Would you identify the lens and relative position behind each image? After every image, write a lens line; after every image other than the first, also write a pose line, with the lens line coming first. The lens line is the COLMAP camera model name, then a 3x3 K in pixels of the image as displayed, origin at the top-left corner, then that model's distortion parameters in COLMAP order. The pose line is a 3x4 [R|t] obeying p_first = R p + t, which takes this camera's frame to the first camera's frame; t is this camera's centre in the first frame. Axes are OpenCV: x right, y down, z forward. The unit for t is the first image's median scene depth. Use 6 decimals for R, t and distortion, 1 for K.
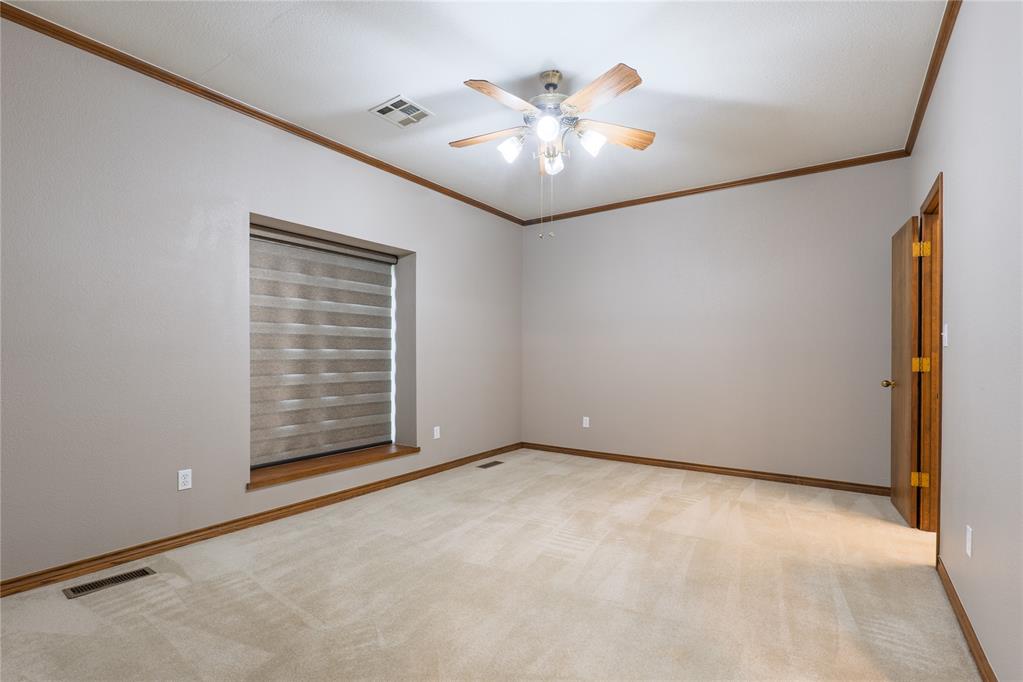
lens RADIAL K [[459.4, 0, 511.2], [0, 459.4, 359.8], [0, 0, 1]] dist [-0.001005, -0.000227]
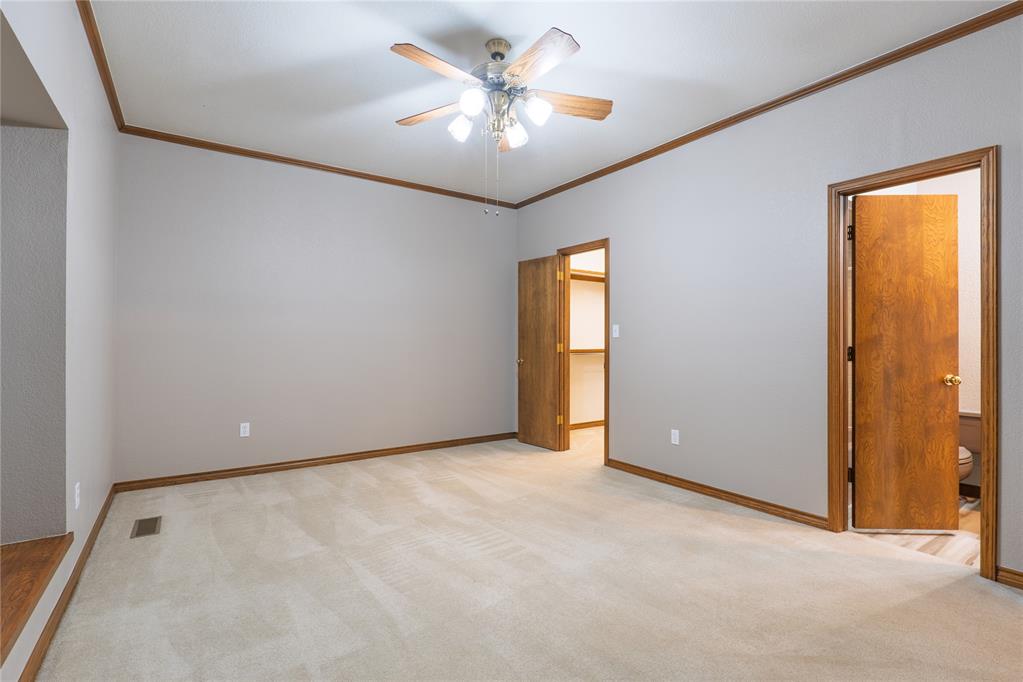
lens RADIAL K [[469.8, 0, 514.2], [0, 469.8, 336.2], [0, 0, 1]] dist [-0.002573, 0.000320]
pose [[0.362479, 0.011640, 0.931919, -0.592780], [0.001269, 0.999915, -0.012983, -0.007176], [-0.931991, 0.005888, 0.362433, 0.473453]]
